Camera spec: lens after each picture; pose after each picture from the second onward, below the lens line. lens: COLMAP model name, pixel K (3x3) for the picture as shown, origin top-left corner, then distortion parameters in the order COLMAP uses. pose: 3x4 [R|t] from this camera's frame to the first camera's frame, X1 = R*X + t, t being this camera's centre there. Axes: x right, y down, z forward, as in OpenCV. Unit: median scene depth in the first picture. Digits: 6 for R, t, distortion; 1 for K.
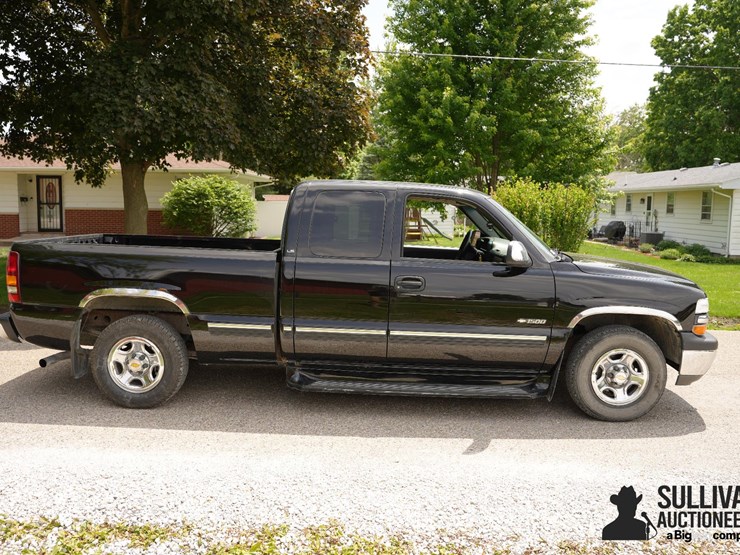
lens RADIAL K [[682.3, 0, 370.0], [0, 682.3, 277.5], [0, 0, 1]] dist [-0.120004, 0.130351]
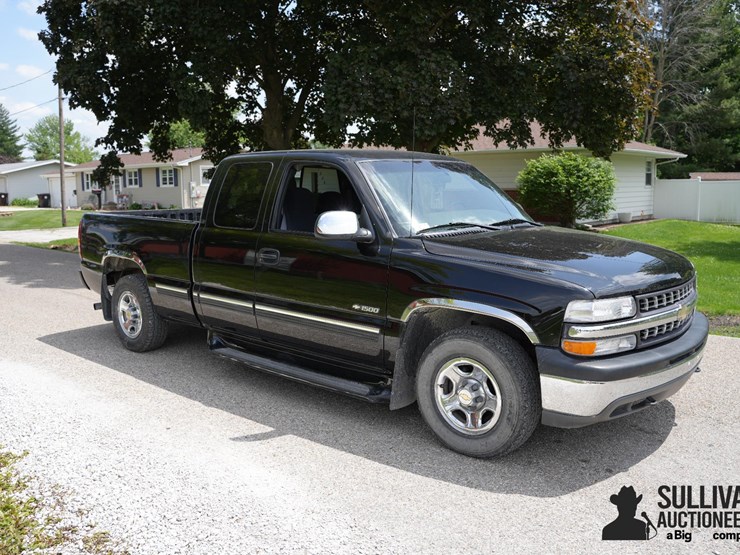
lens RADIAL K [[682.3, 0, 370.0], [0, 682.3, 277.5], [0, 0, 1]] dist [-0.120004, 0.130351]
pose [[0.762132, 0.063691, -0.644281, 0.762637], [-0.046597, 0.997965, 0.043534, -0.009665], [0.645743, -0.003157, 0.763549, 0.360431]]
